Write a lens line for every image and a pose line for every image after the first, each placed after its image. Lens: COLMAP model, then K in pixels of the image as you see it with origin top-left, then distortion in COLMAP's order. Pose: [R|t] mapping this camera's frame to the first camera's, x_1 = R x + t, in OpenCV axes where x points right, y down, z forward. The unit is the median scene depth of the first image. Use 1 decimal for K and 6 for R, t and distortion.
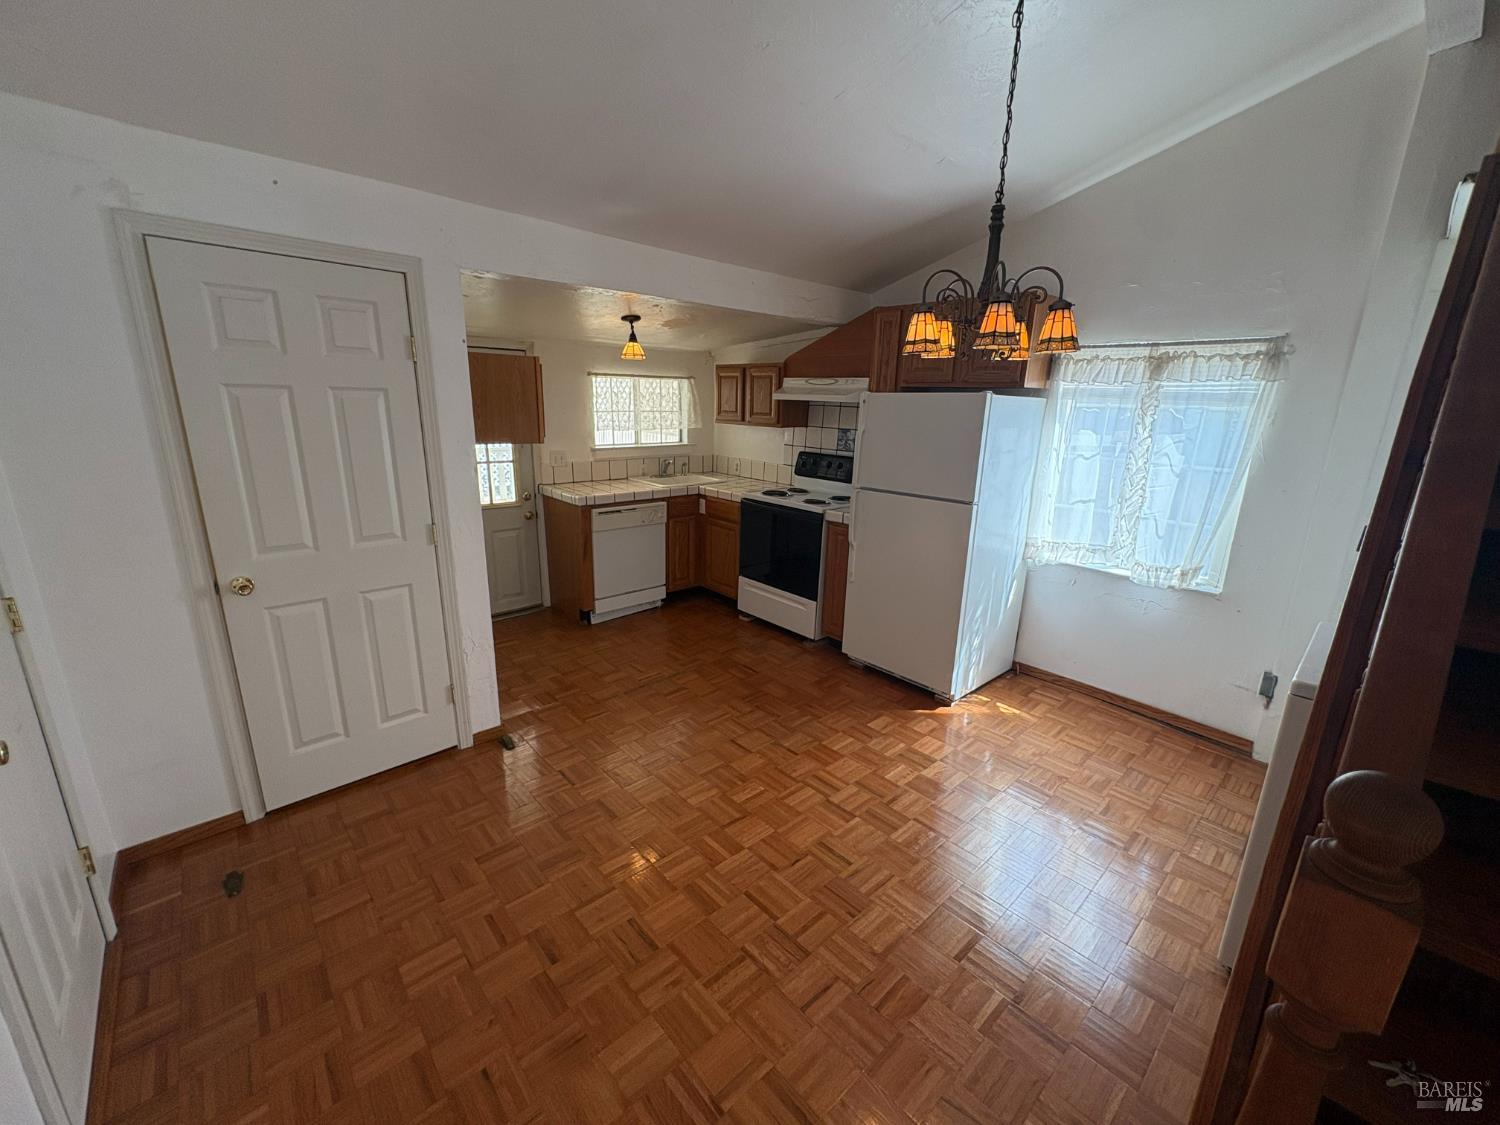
lens RADIAL K [[599.3, 0, 750.1], [0, 599.3, 560.6], [0, 0, 1]] dist [-0.001771, 0.000382]
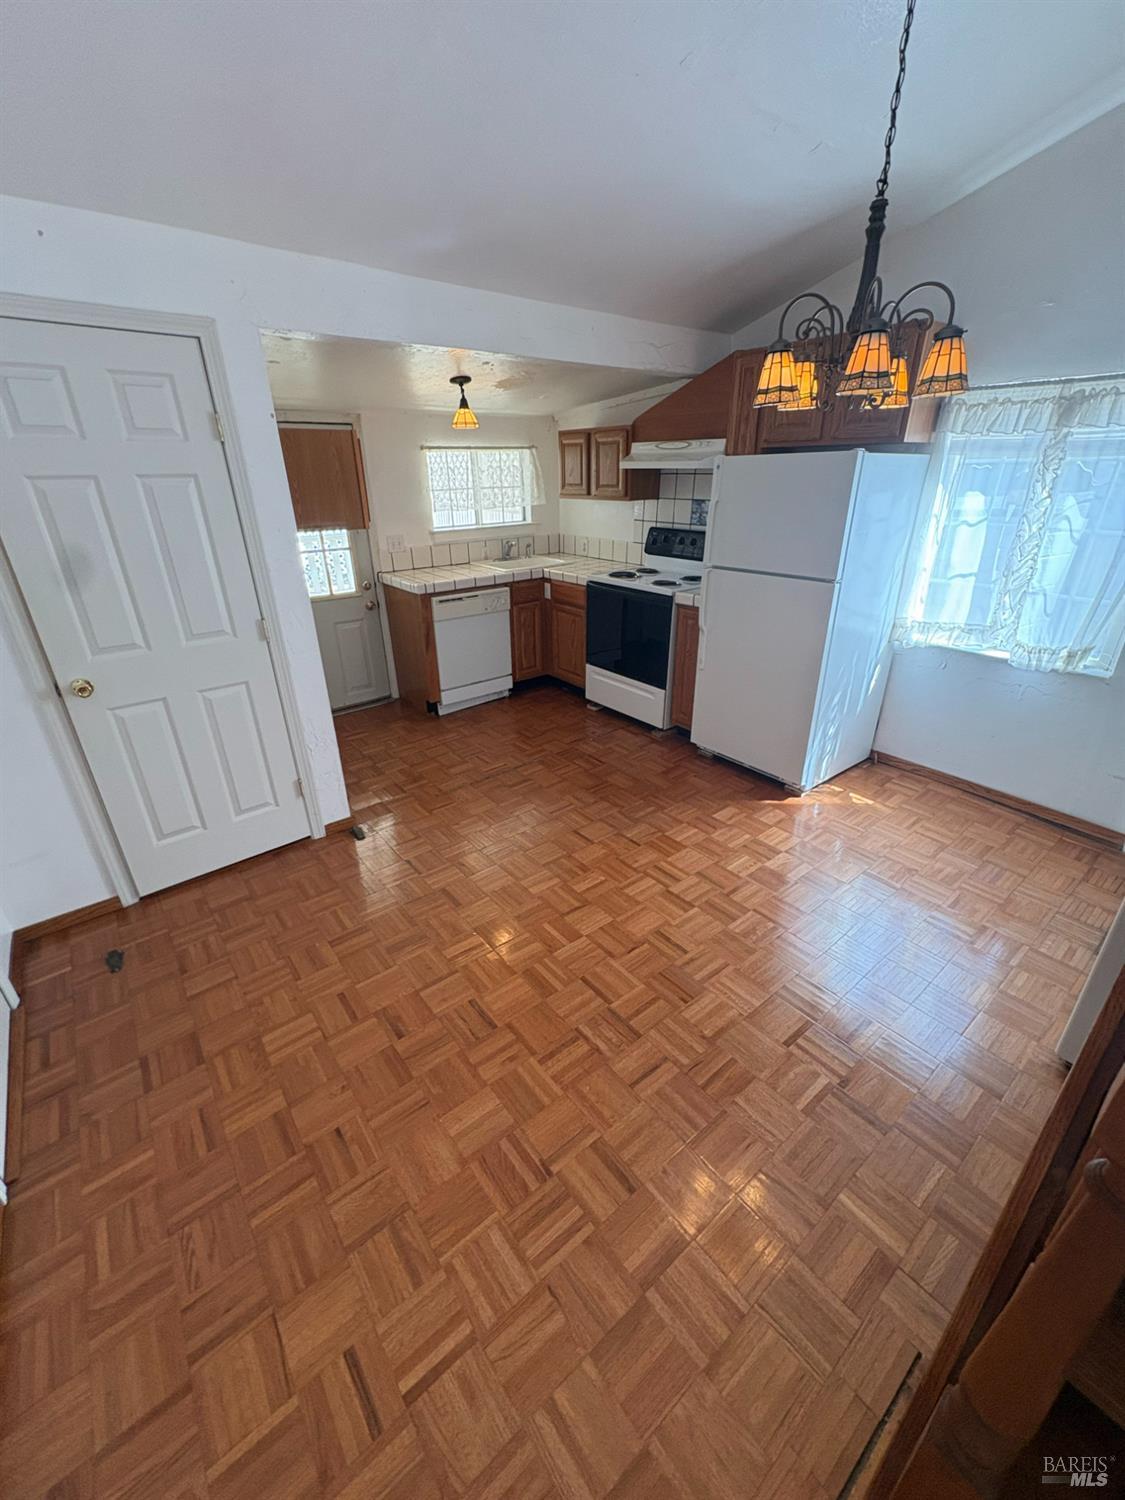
lens RADIAL K [[598.3, 0, 566.0], [0, 598.3, 749.9], [0, 0, 1]] dist [-0.002027, 0.000032]
pose [[0.997212, -0.007273, -0.074269, 0.026362], [0.020070, 0.984709, 0.173049, -0.007742], [0.071875, -0.174057, 0.982109, 0.029762]]
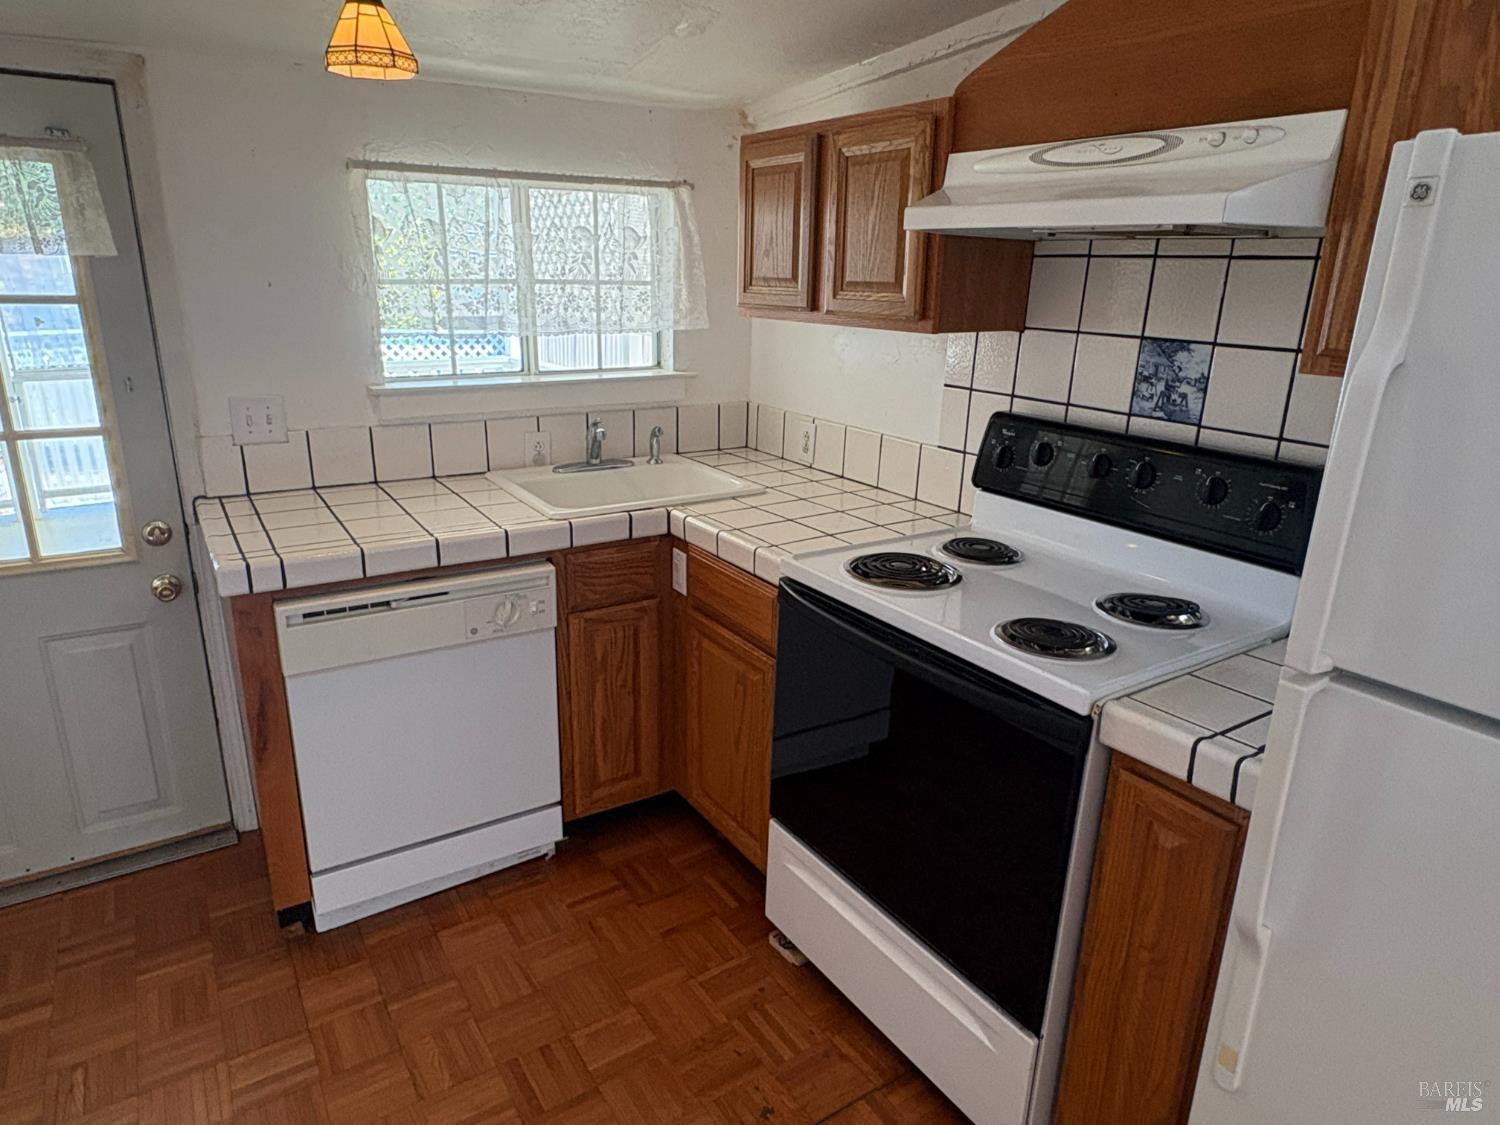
lens RADIAL K [[924.3, 0, 748.5], [0, 924.3, 566.1], [0, 0, 1]] dist [-0.001339, -0.000081]
pose [[0.987259, 0.045727, -0.152412, 0.048169], [-0.039593, 0.998288, 0.043044, -0.161972], [0.154119, -0.036461, 0.987379, 0.700007]]
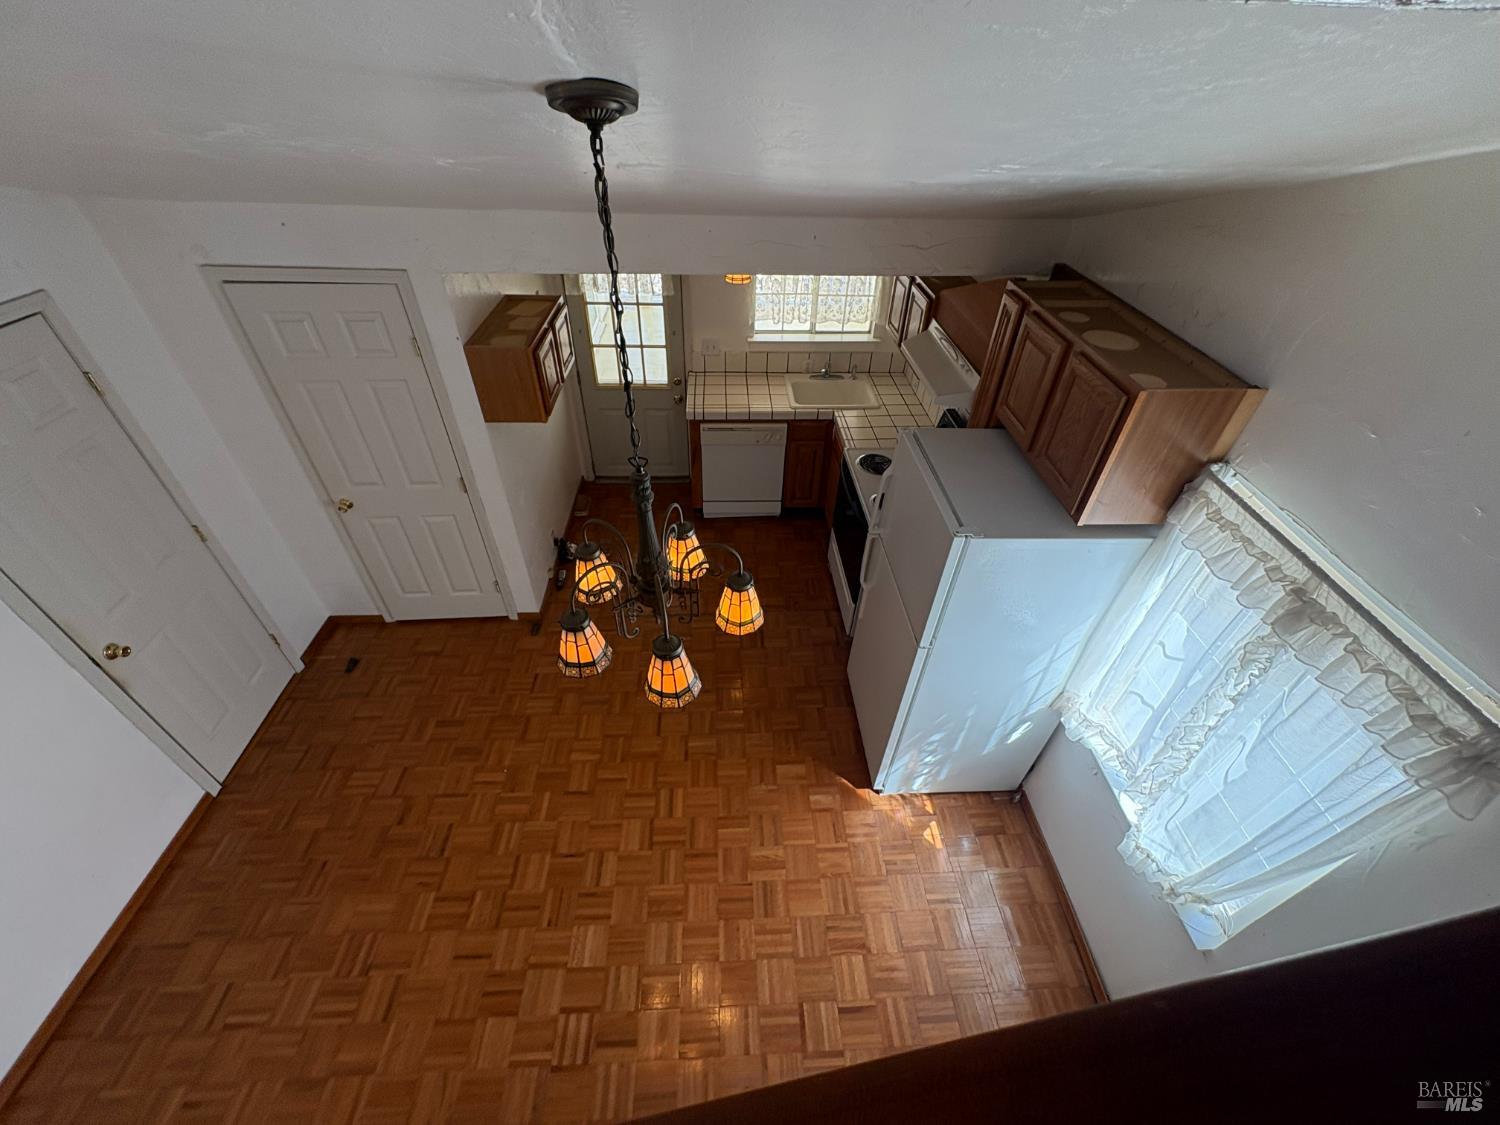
lens RADIAL K [[599.3, 0, 750.1], [0, 599.3, 560.6], [0, 0, 1]] dist [-0.001771, 0.000382]
pose [[0.772000, 0.407959, -0.487427, 0.465587], [-0.166112, 0.869690, 0.464807, -0.444195], [0.613533, -0.277863, 0.739168, 0.291527]]
